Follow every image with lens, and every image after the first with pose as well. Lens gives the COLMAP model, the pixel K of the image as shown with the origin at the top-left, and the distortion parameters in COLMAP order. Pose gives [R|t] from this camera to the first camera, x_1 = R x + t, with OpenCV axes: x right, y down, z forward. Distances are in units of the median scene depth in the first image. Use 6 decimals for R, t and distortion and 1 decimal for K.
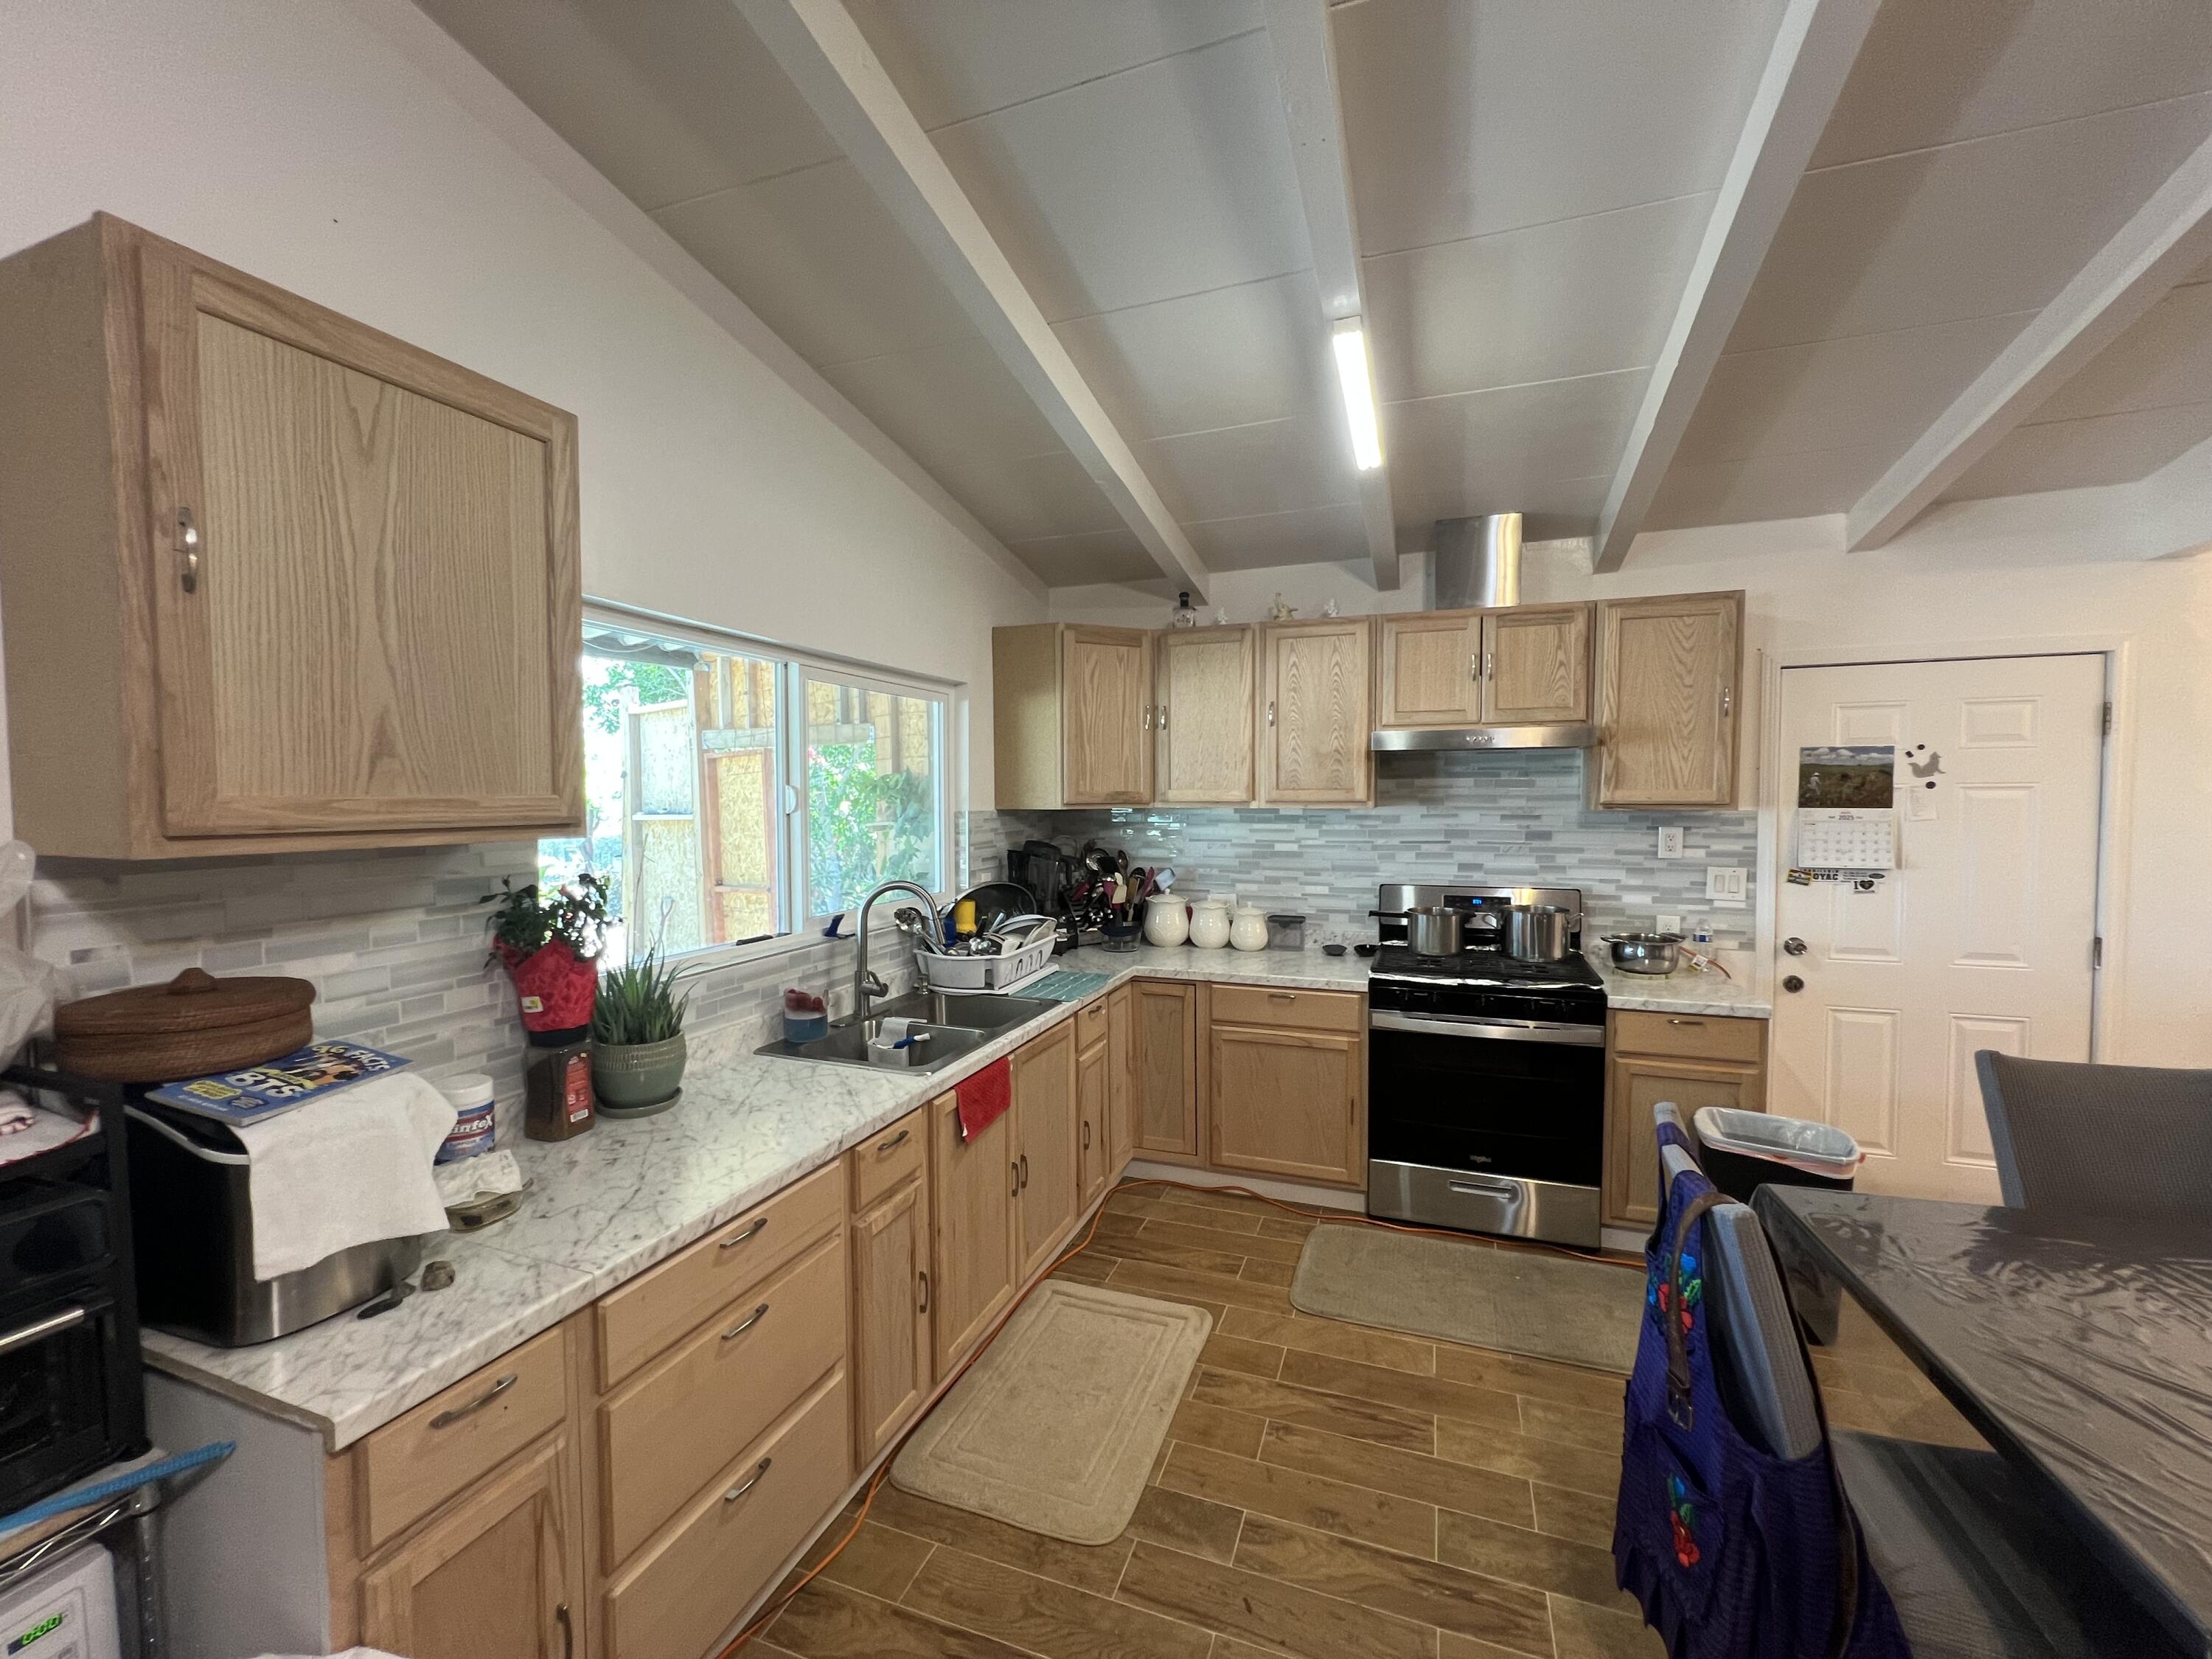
lens RADIAL K [[893.5, 0, 1107.7], [0, 893.5, 834.1], [0, 0, 1]] dist [-0.003260, 0.001647]
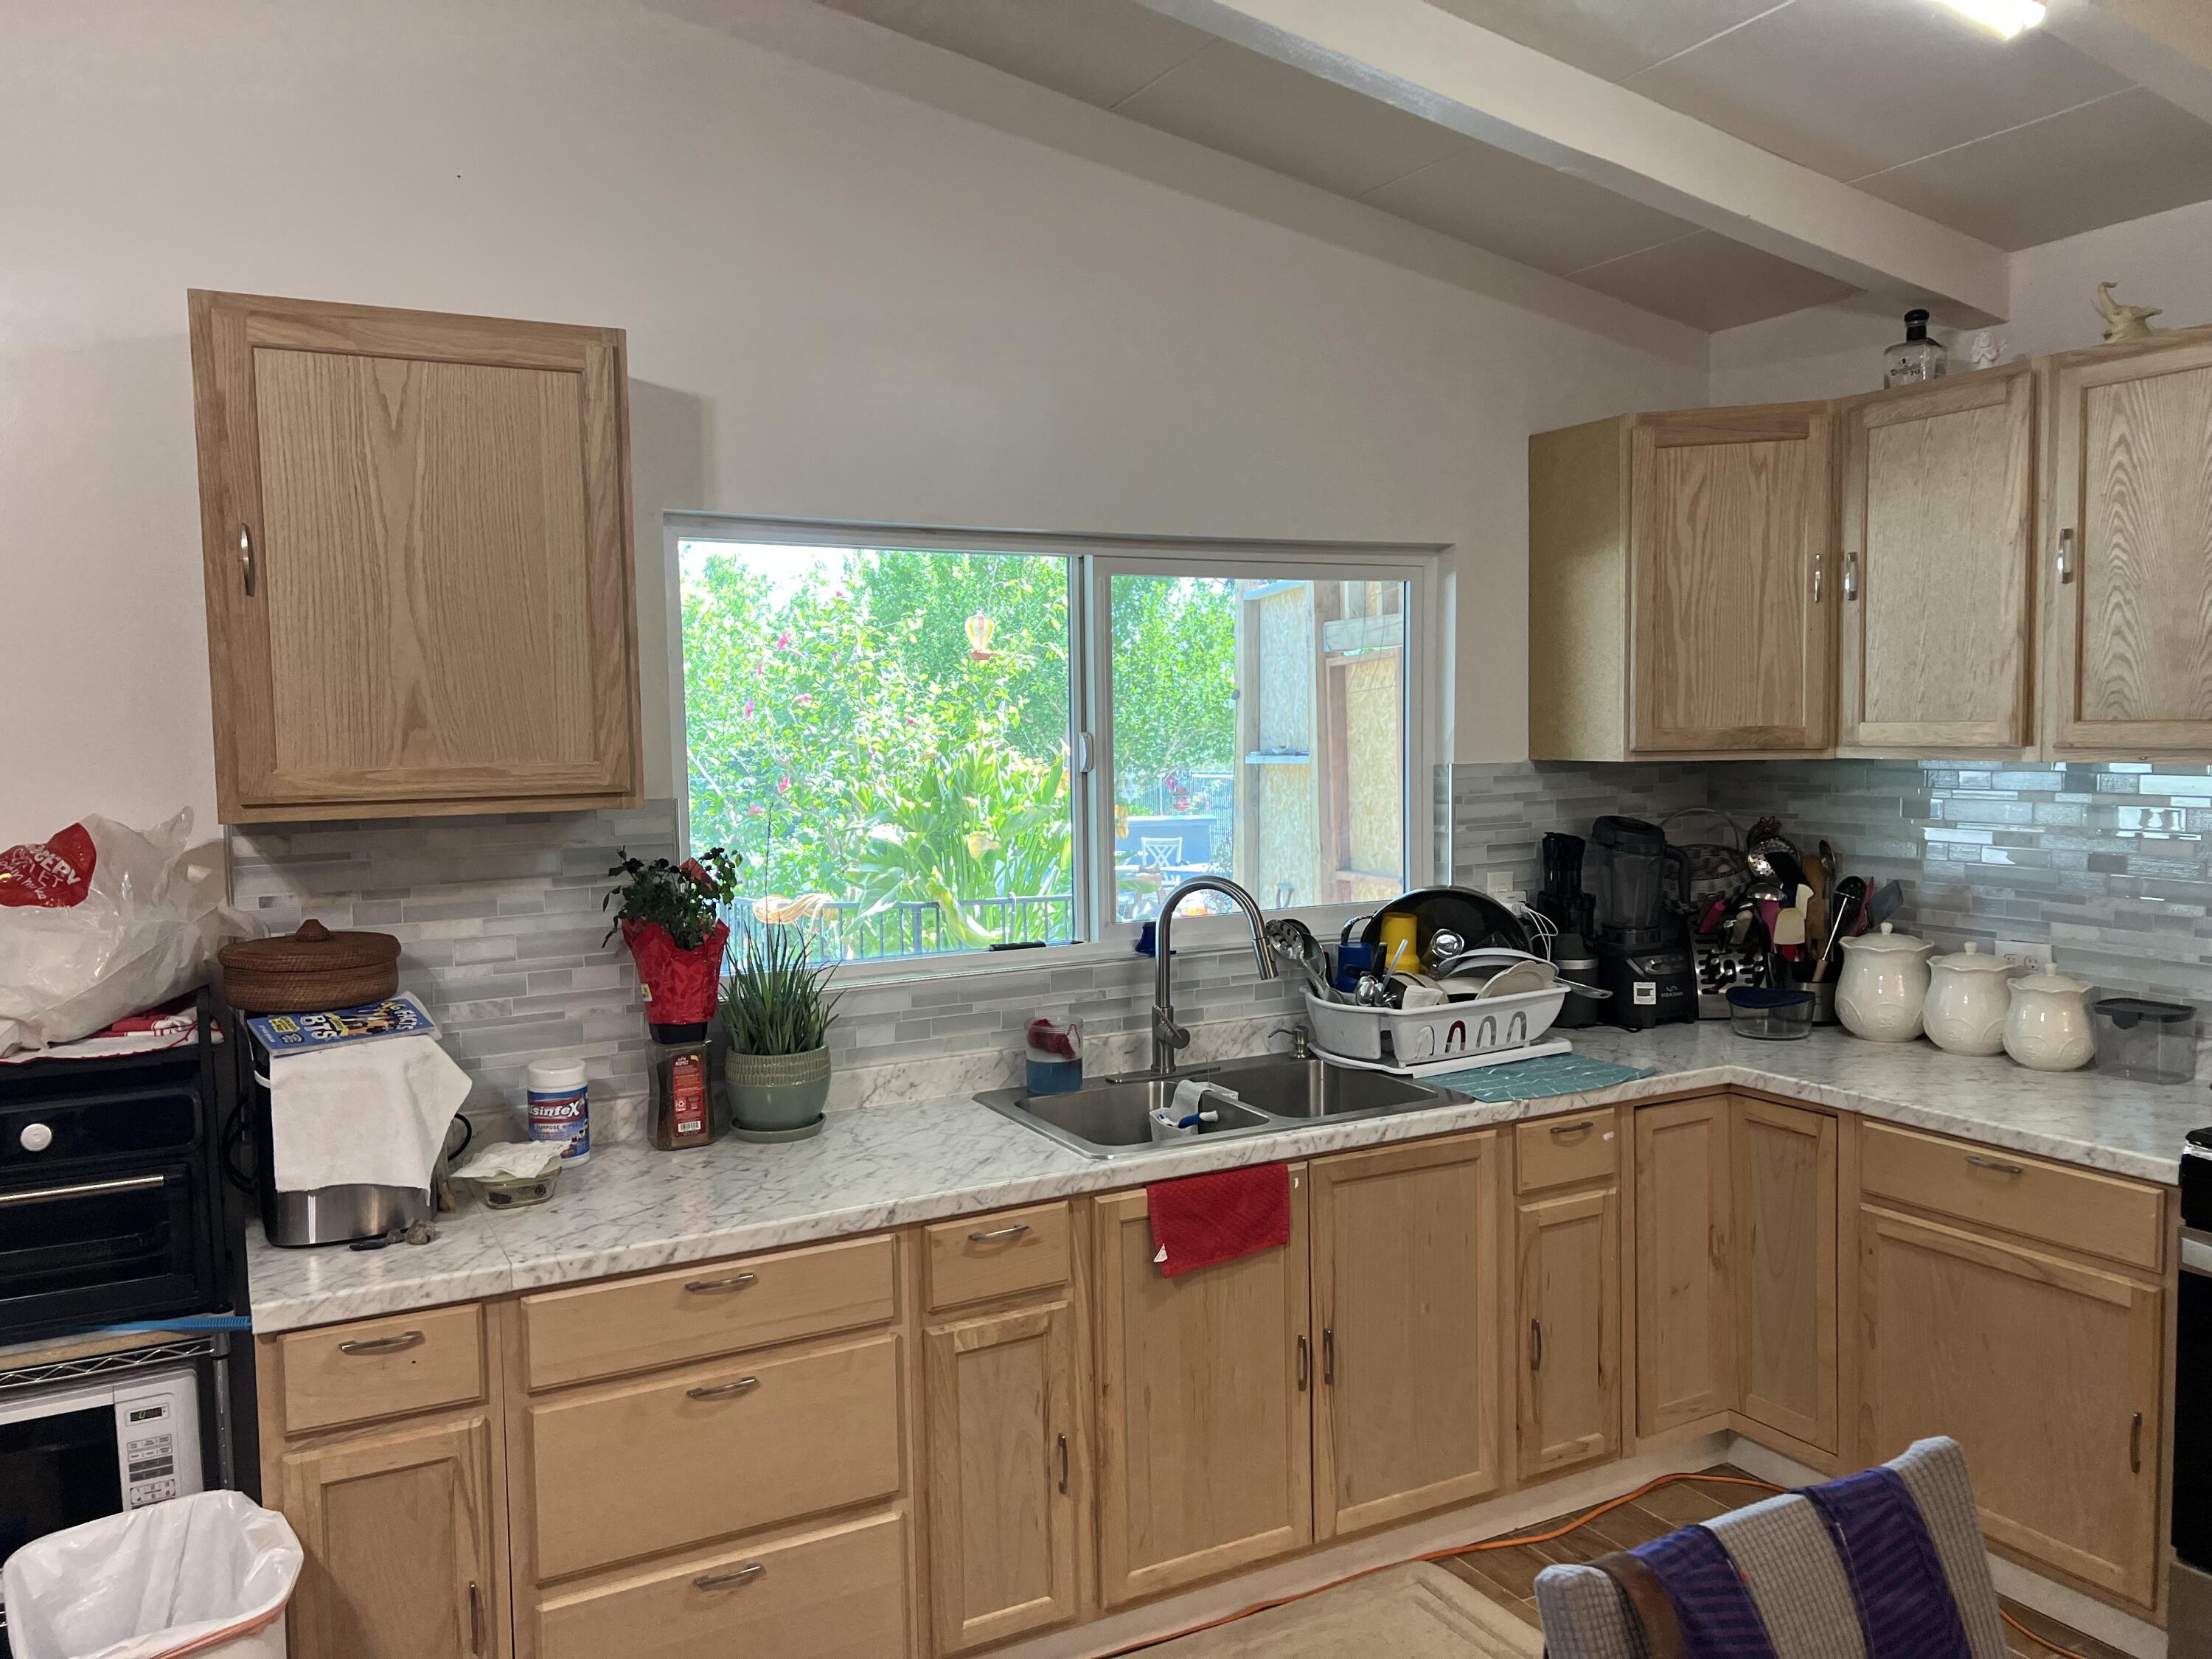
lens RADIAL K [[1674.6, 0, 1107.5], [0, 1674.6, 839.9], [0, 0, 1]] dist [0.052105, -0.058730]
pose [[0.749840, 0.038890, -0.660475, 0.461193], [-0.014805, 0.999007, 0.042015, -0.021981], [0.661453, -0.021726, 0.749672, 0.028559]]
